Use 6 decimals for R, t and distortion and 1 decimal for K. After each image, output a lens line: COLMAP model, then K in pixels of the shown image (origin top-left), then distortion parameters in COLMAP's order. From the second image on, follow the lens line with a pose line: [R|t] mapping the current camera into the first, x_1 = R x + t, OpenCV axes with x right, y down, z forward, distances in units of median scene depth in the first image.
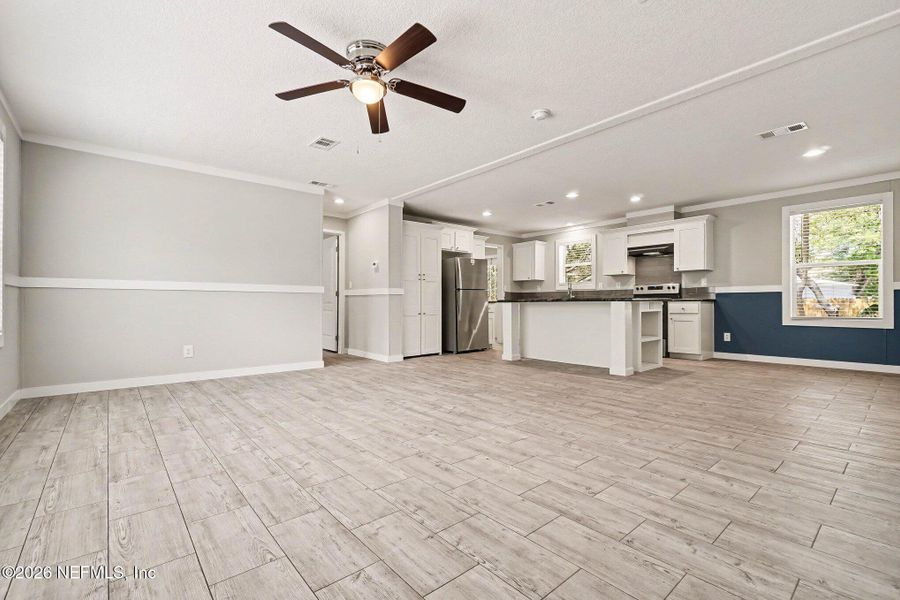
lens RADIAL K [[403.0, 0, 450.2], [0, 403.0, 304.6], [0, 0, 1]] dist [-0.000239, 0.000379]
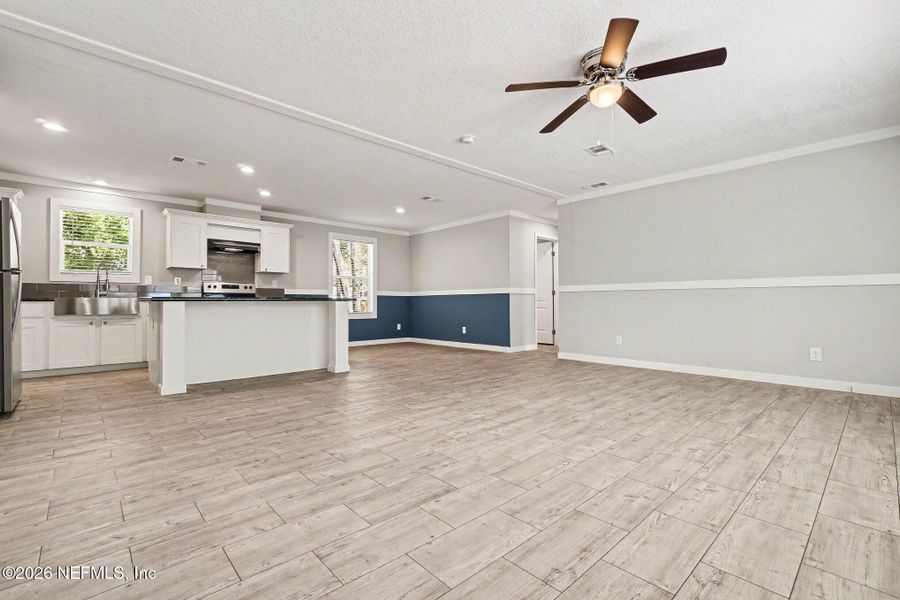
lens RADIAL K [[403.0, 0, 450.2], [0, 403.0, 304.6], [0, 0, 1]] dist [-0.000239, 0.000379]
pose [[-0.043009, -0.001697, 0.999073, -0.965820], [0.002570, 0.999995, 0.001809, -0.001126], [-0.999071, 0.002646, -0.043004, 1.156771]]
